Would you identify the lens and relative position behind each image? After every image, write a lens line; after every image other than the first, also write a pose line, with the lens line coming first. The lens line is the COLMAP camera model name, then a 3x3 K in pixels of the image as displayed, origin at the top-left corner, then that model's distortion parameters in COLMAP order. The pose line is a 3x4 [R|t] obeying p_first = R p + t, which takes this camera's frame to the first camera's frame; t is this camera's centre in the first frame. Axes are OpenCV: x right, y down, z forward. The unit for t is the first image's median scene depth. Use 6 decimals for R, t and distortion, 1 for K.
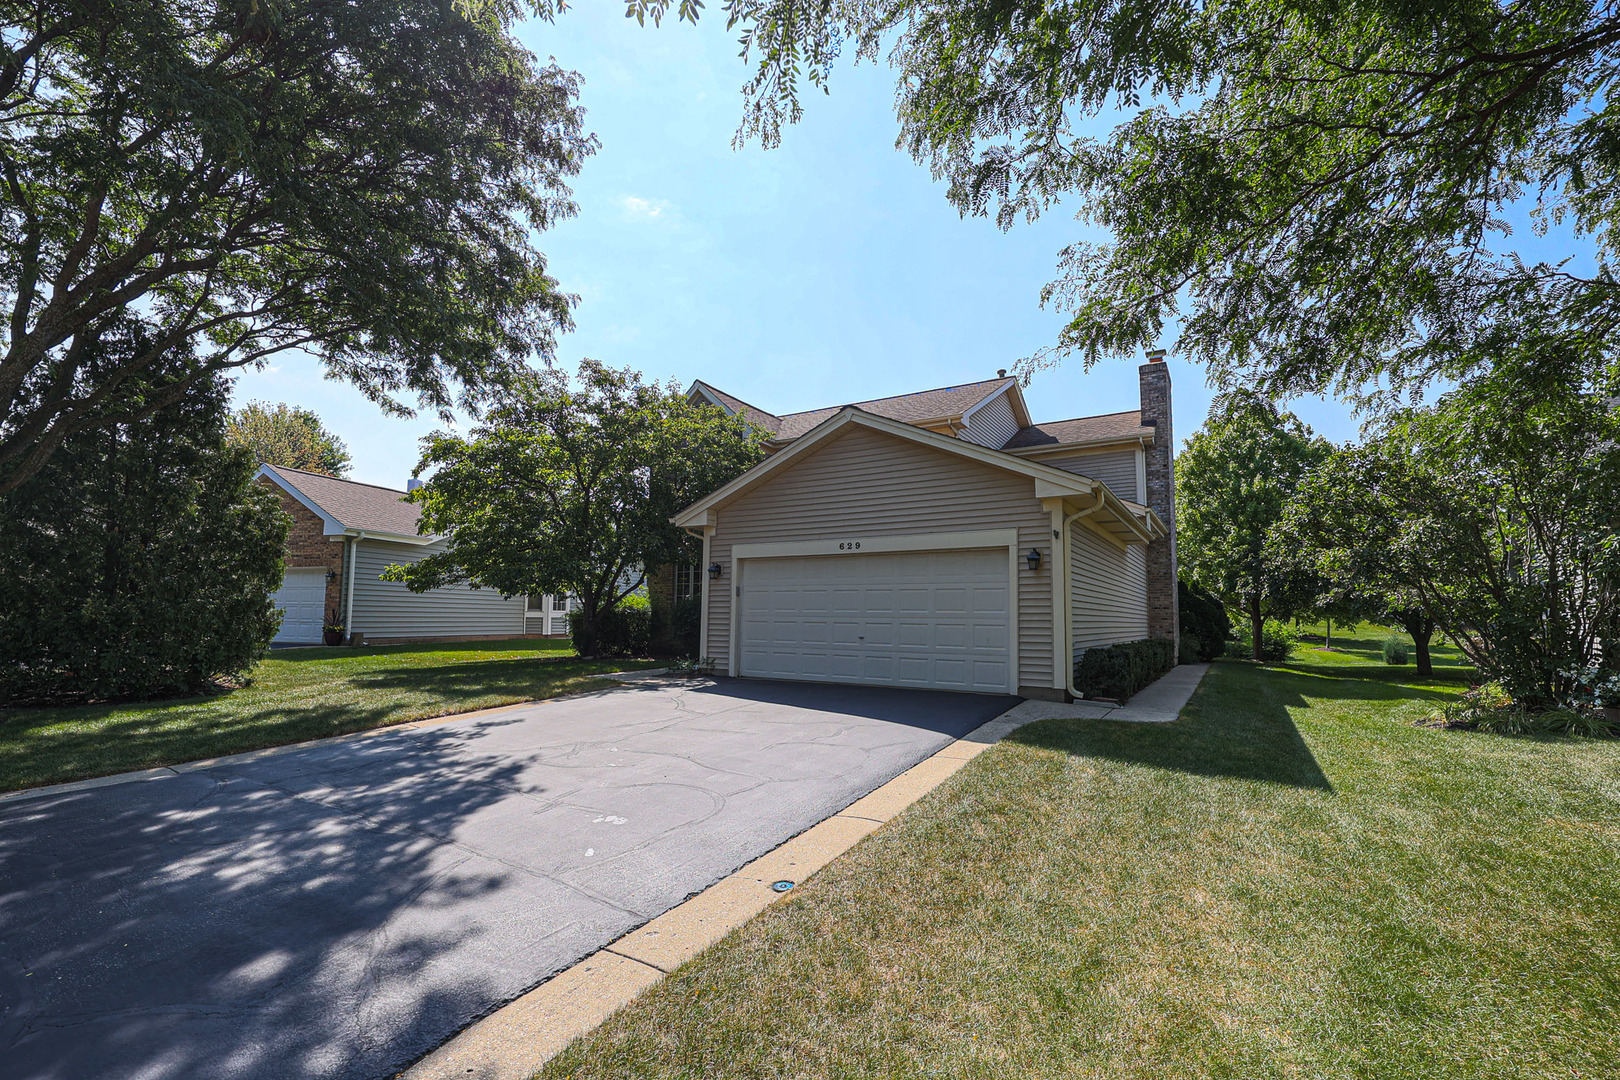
lens RADIAL K [[692.5, 0, 809.1], [0, 692.5, 577.6], [0, 0, 1]] dist [0.000730, -0.000011]
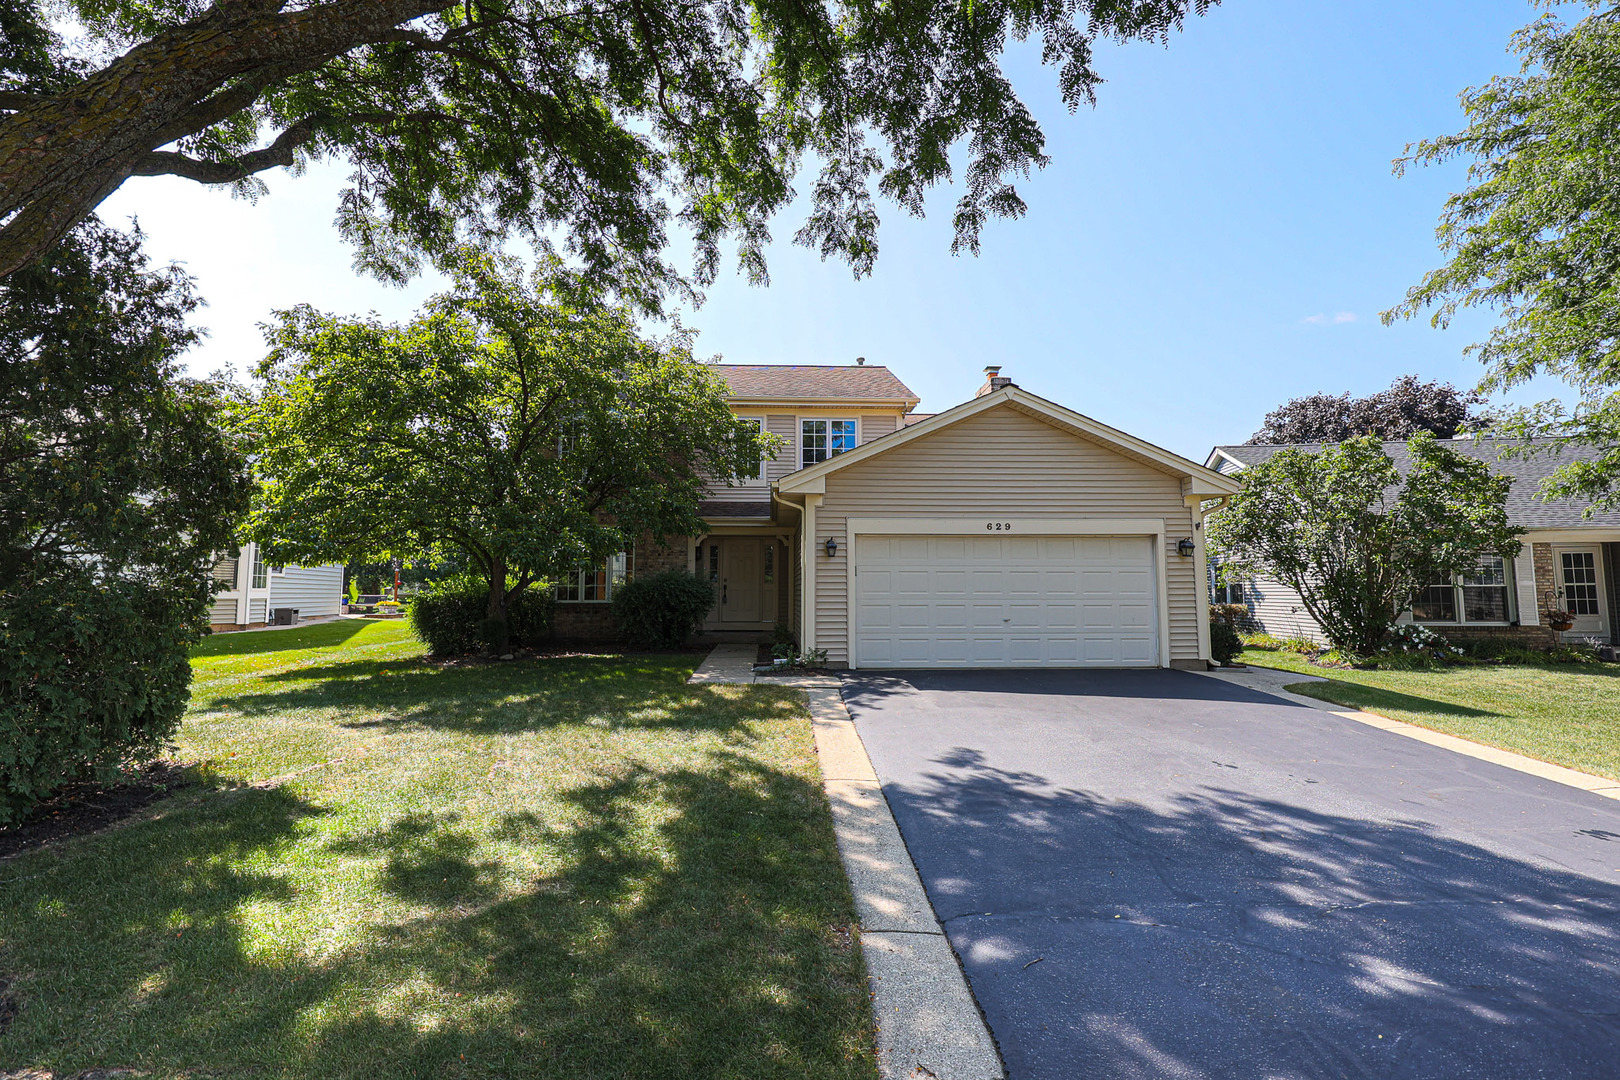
lens RADIAL K [[691.1, 0, 807.2], [0, 691.1, 538.2], [0, 0, 1]] dist [0.000388, -0.000448]
pose [[0.831925, 0.031386, 0.554000, -0.801960], [-0.022419, 0.999485, -0.022960, -0.000987], [-0.554435, 0.006681, 0.832200, 0.385686]]
